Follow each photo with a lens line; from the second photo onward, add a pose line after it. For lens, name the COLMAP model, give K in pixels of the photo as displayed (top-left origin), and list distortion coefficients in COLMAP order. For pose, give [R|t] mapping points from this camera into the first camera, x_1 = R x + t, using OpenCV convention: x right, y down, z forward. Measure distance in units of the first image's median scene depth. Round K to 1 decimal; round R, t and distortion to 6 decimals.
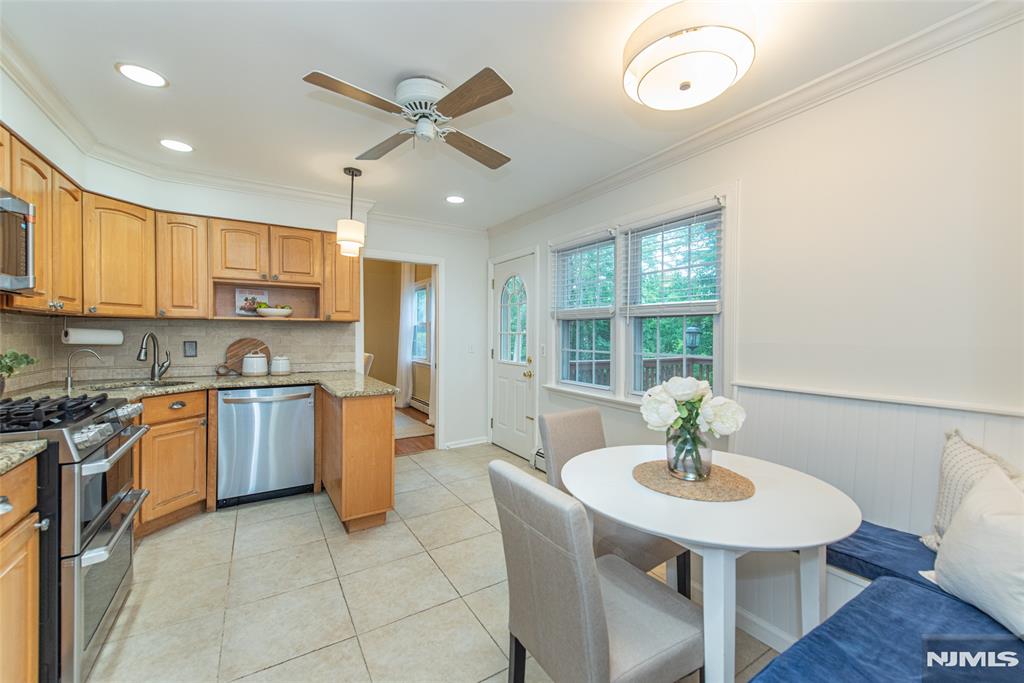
lens RADIAL K [[409.4, 0, 511.5], [0, 409.4, 336.8], [0, 0, 1]] dist [0.006961, -0.000459]
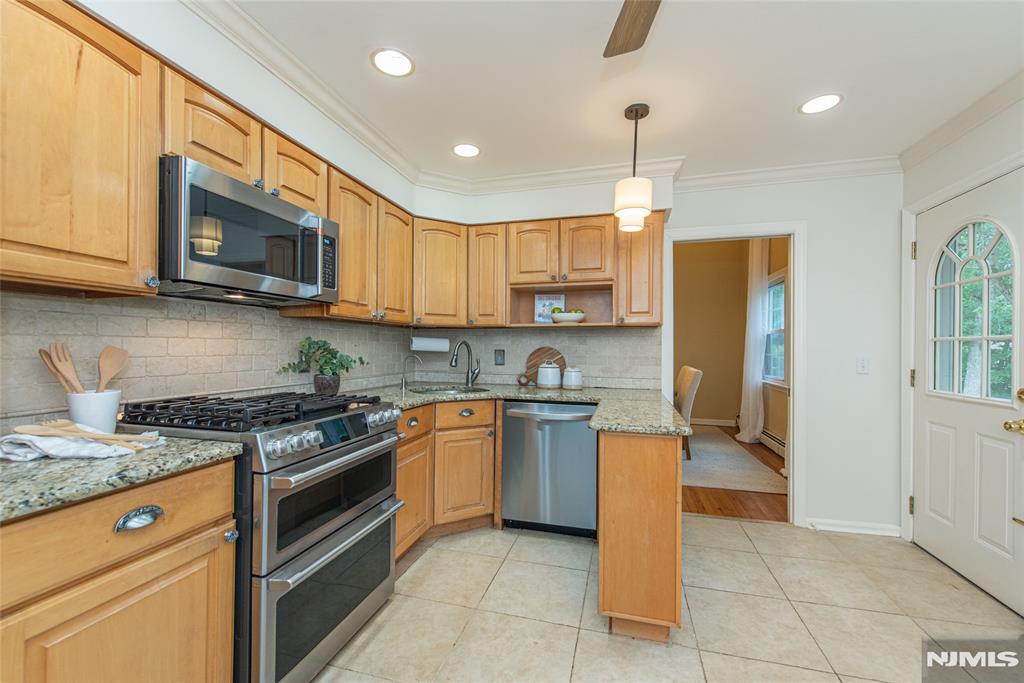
lens RADIAL K [[409.4, 0, 516.7], [0, 409.4, 347.3], [0, 0, 1]] dist [0.006961, -0.000459]
pose [[0.682737, -0.001112, -0.730663, -0.008585], [-0.008579, 0.999918, -0.009538, 0.015423], [0.730614, 0.012780, 0.682671, 0.366367]]
